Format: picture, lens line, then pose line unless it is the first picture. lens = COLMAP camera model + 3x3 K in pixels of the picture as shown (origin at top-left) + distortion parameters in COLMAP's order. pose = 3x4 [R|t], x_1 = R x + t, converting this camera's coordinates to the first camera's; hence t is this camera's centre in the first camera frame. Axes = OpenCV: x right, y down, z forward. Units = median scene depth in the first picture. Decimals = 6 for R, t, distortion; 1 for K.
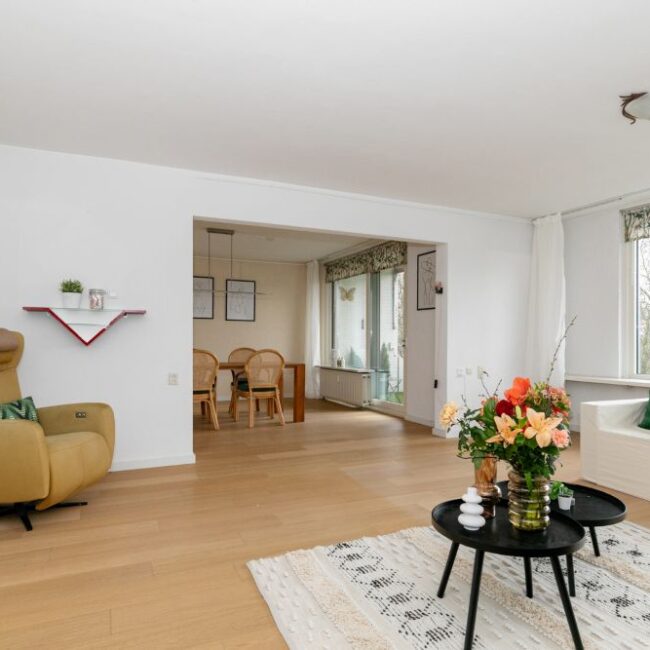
lens RADIAL K [[497.1, 0, 319.4], [0, 497.1, 333.8], [0, 0, 1]] dist [0.031293, -0.000879]
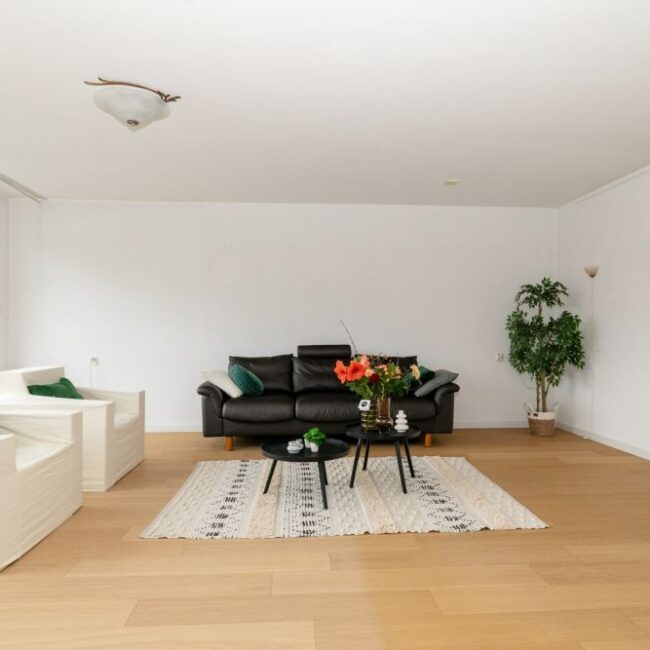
lens RADIAL K [[495.2, 0, 328.2], [0, 495.2, 328.4], [0, 0, 1]] dist [0.011157, -0.005650]
pose [[-0.948709, -0.003521, 0.316130, -0.010126], [-0.009245, 0.999819, -0.016610, 0.010909], [-0.316015, -0.018681, -0.948570, 1.066256]]
